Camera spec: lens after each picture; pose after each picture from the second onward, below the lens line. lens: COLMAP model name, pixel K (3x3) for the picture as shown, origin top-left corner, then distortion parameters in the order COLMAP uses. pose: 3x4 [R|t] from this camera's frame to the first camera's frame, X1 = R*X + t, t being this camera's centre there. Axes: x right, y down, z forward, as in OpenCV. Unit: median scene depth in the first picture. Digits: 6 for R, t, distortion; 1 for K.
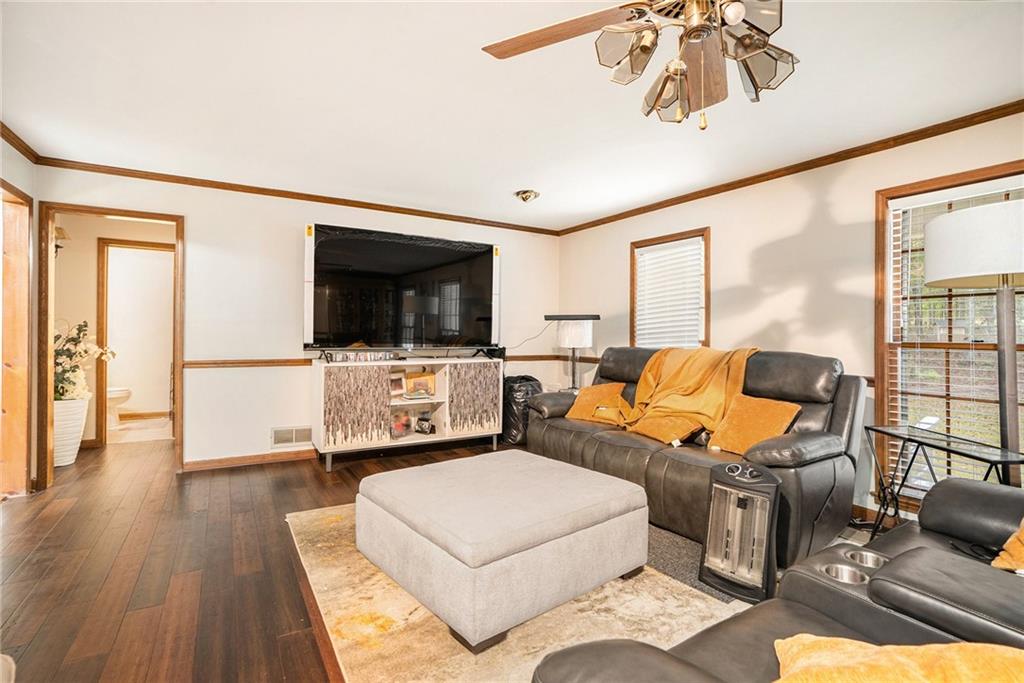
lens RADIAL K [[474.3, 0, 512.0], [0, 474.3, 341.5], [0, 0, 1]] dist [-0.049843, 0.000334]
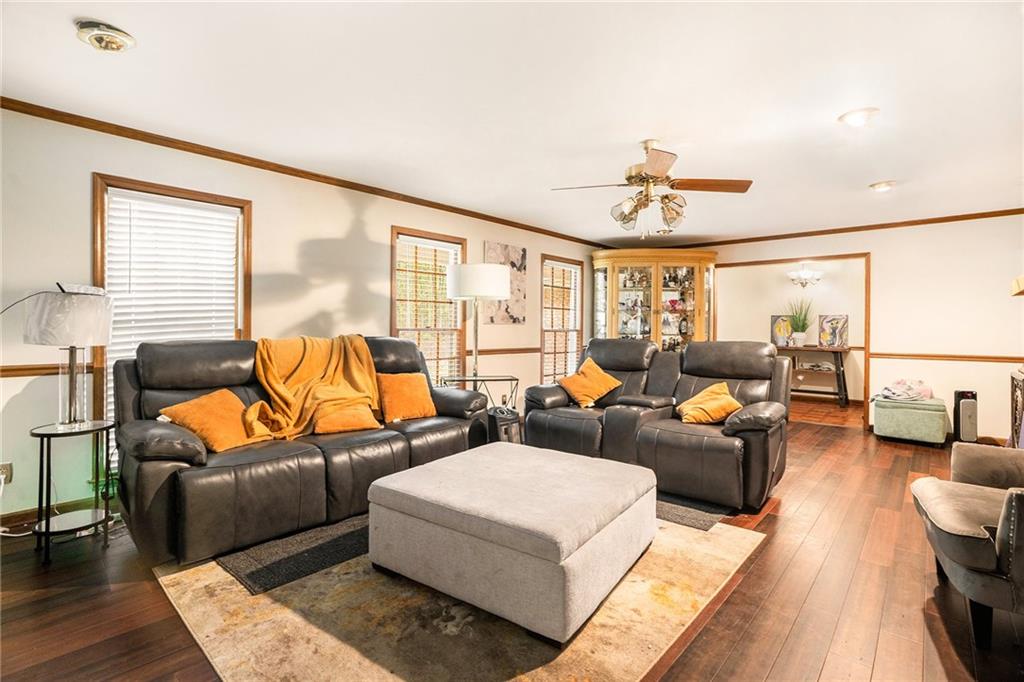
lens RADIAL K [[488.3, 0, 512.1], [0, 488.3, 319.3], [0, 0, 1]] dist [-0.000501, 0.000348]
pose [[-0.275326, -0.010871, 0.961289, -0.691204], [-0.001540, 0.999940, 0.010867, -0.035633], [-0.961350, 0.001511, -0.275327, 0.875906]]
